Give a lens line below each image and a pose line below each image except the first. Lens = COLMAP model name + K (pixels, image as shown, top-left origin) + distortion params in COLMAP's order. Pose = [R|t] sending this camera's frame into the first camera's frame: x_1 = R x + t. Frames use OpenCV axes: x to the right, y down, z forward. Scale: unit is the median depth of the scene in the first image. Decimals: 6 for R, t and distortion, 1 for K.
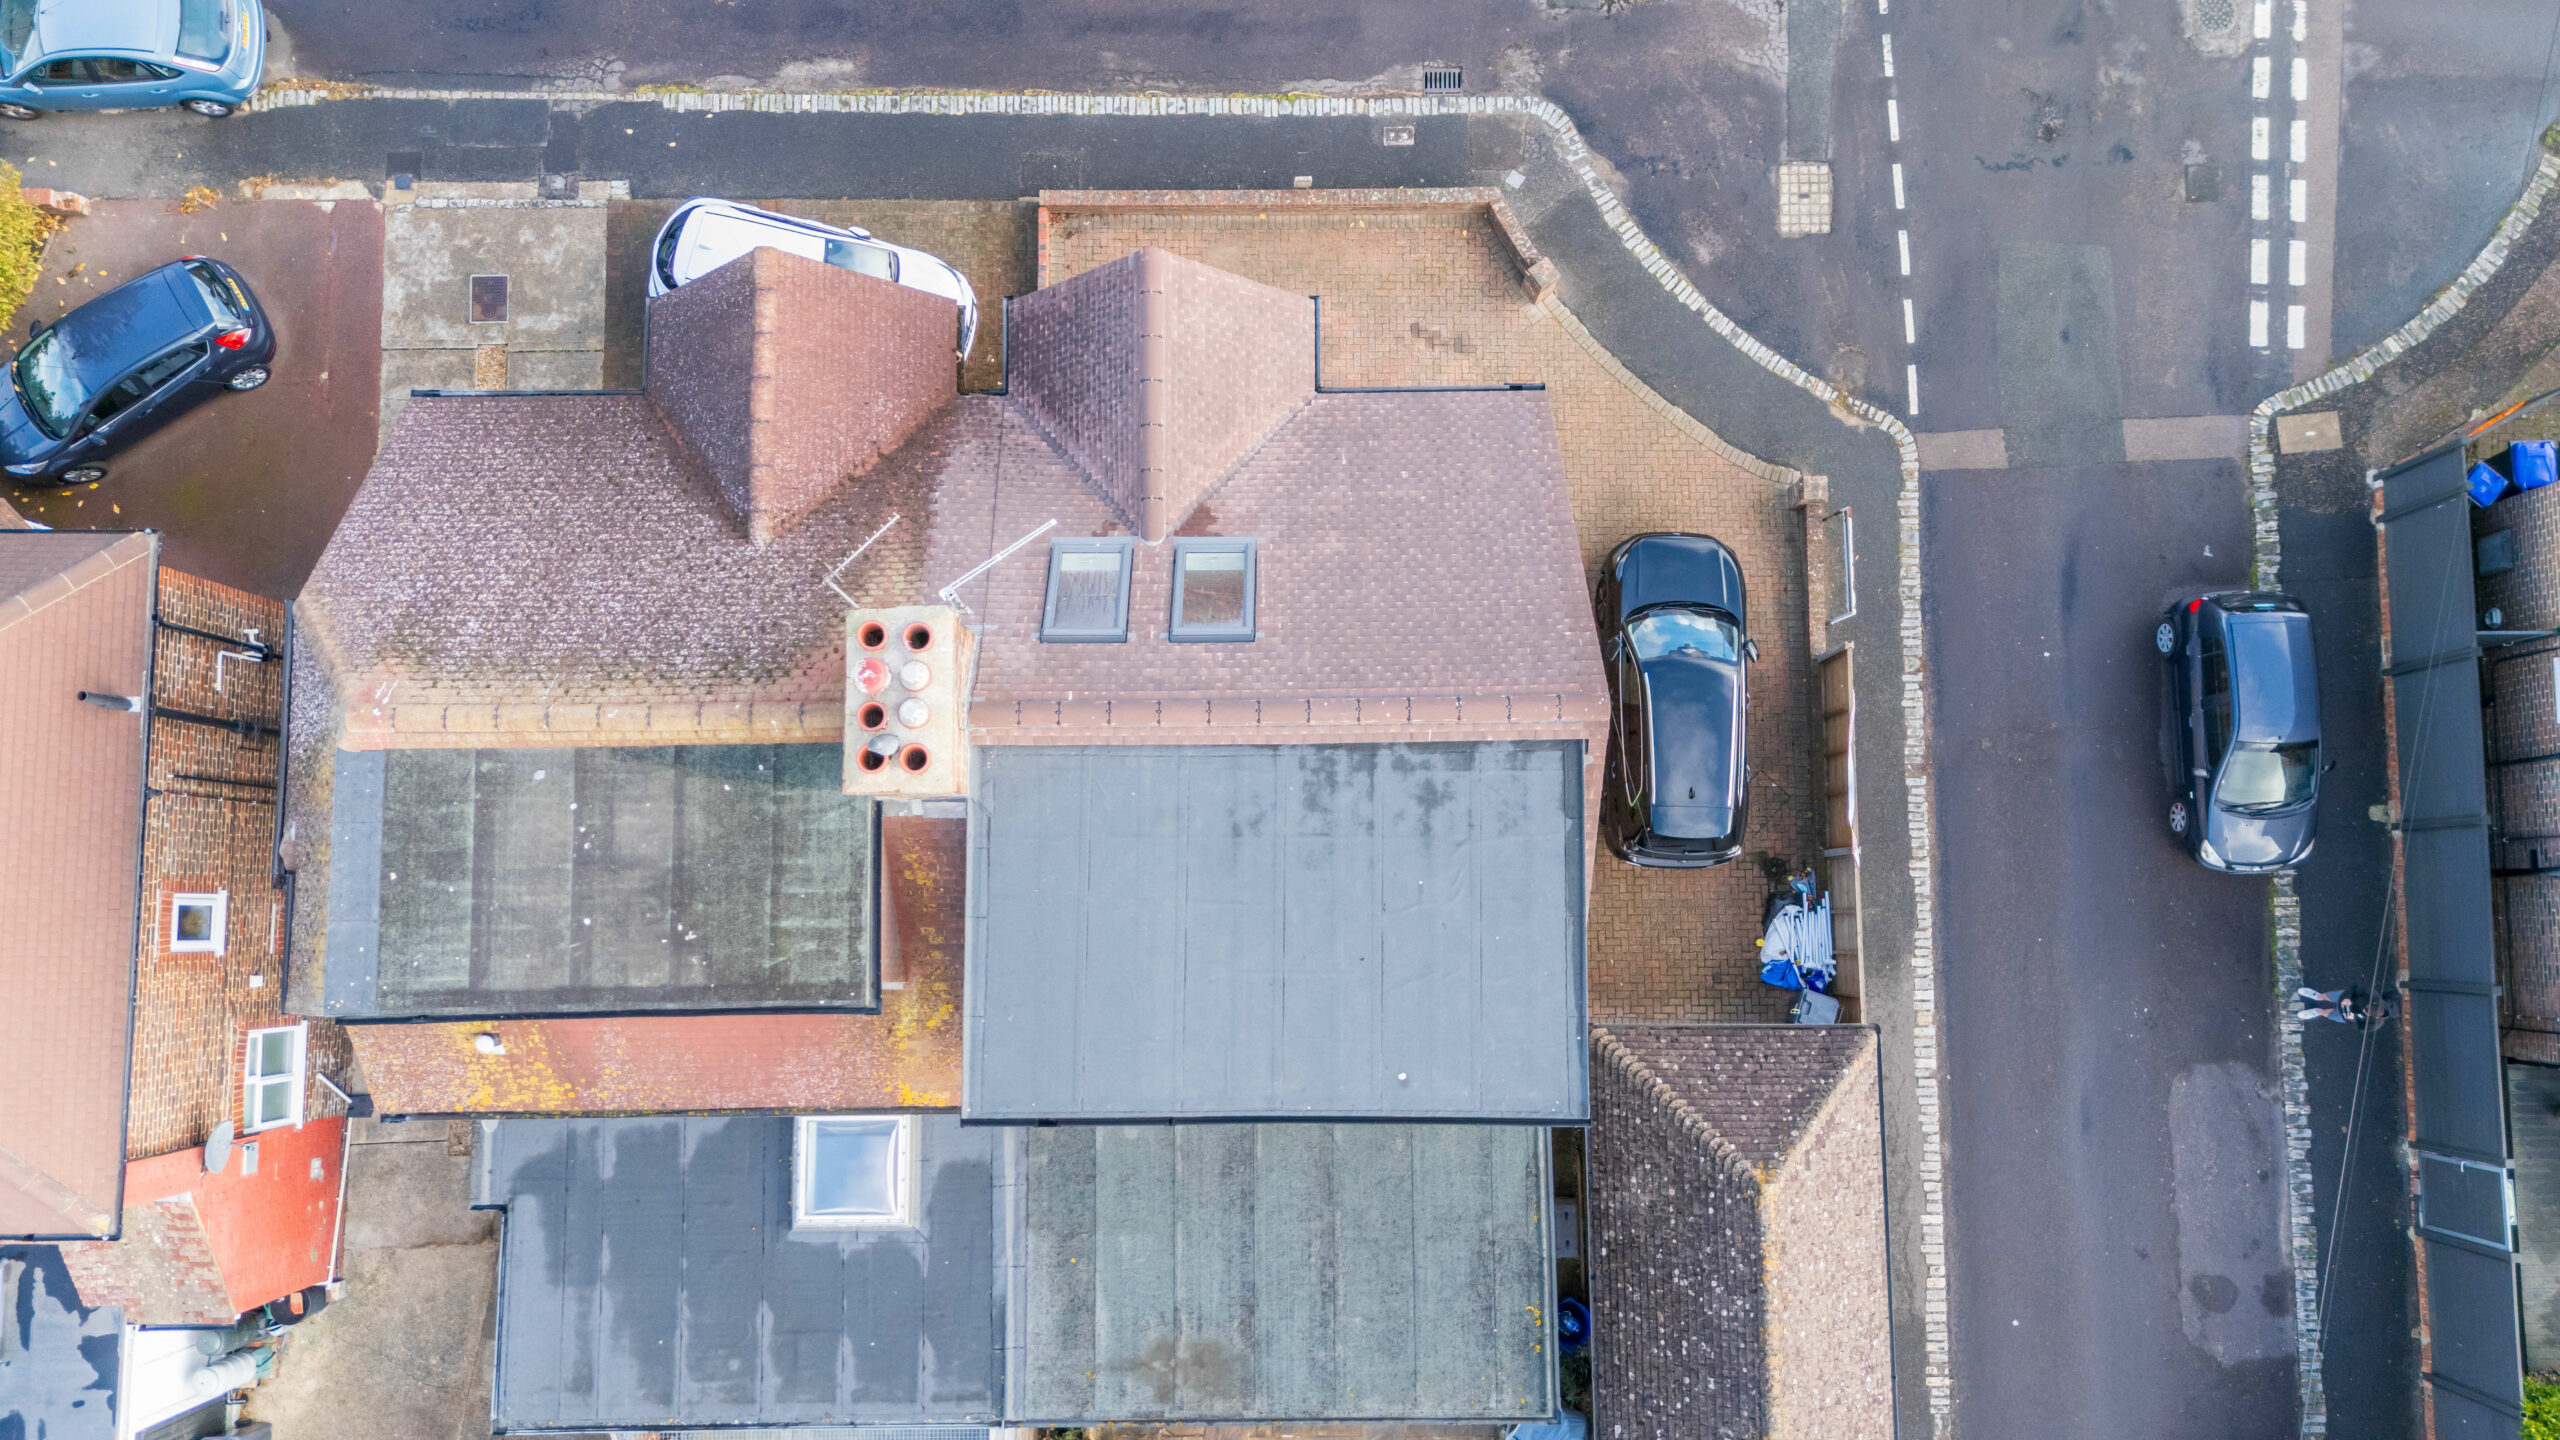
lens RADIAL K [[1873.3, 0, 1275.1], [0, 1873.3, 731.1], [0, 0, 1]] dist [0.072813, -0.070885]
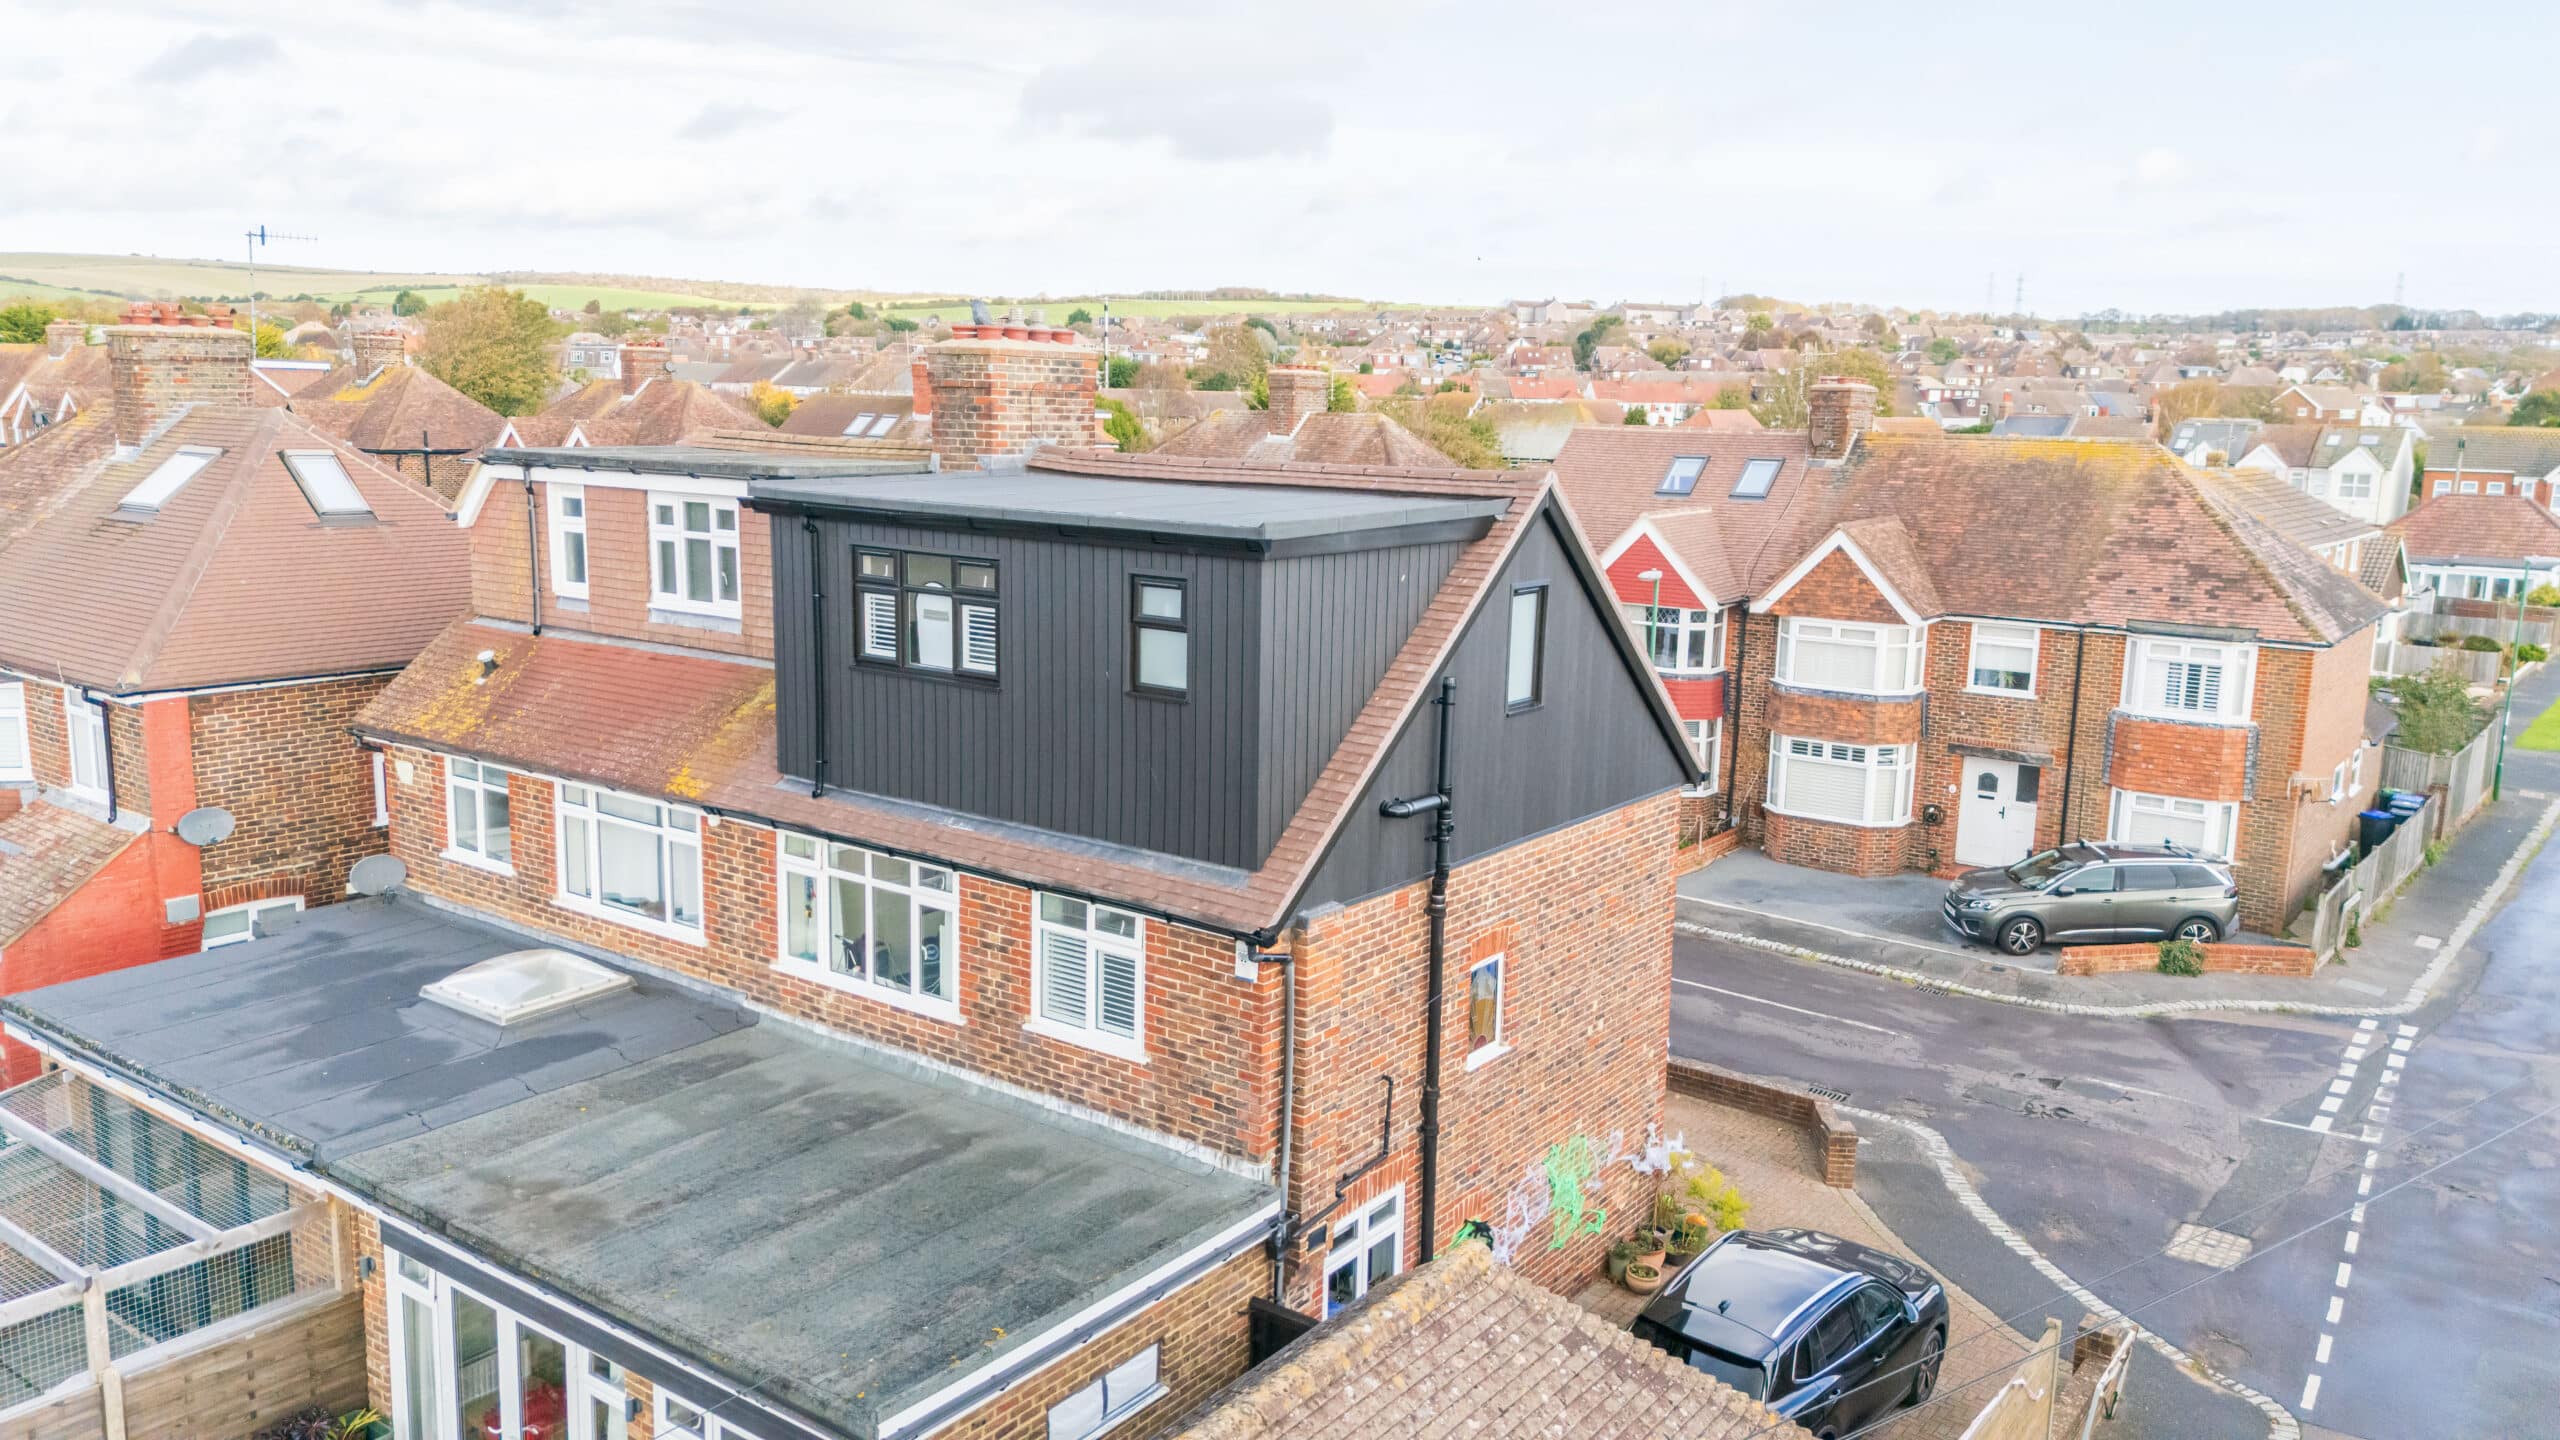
lens RADIAL K [[1873.3, 0, 1277.8], [0, 1873.3, 729.6], [0, 0, 1]] dist [0.072813, -0.070885]
pose [[0.799501, 0.130745, -0.586263, 0.409443], [-0.599855, 0.224466, -0.767977, 0.525190], [0.031187, 0.965671, 0.257889, 0.568735]]
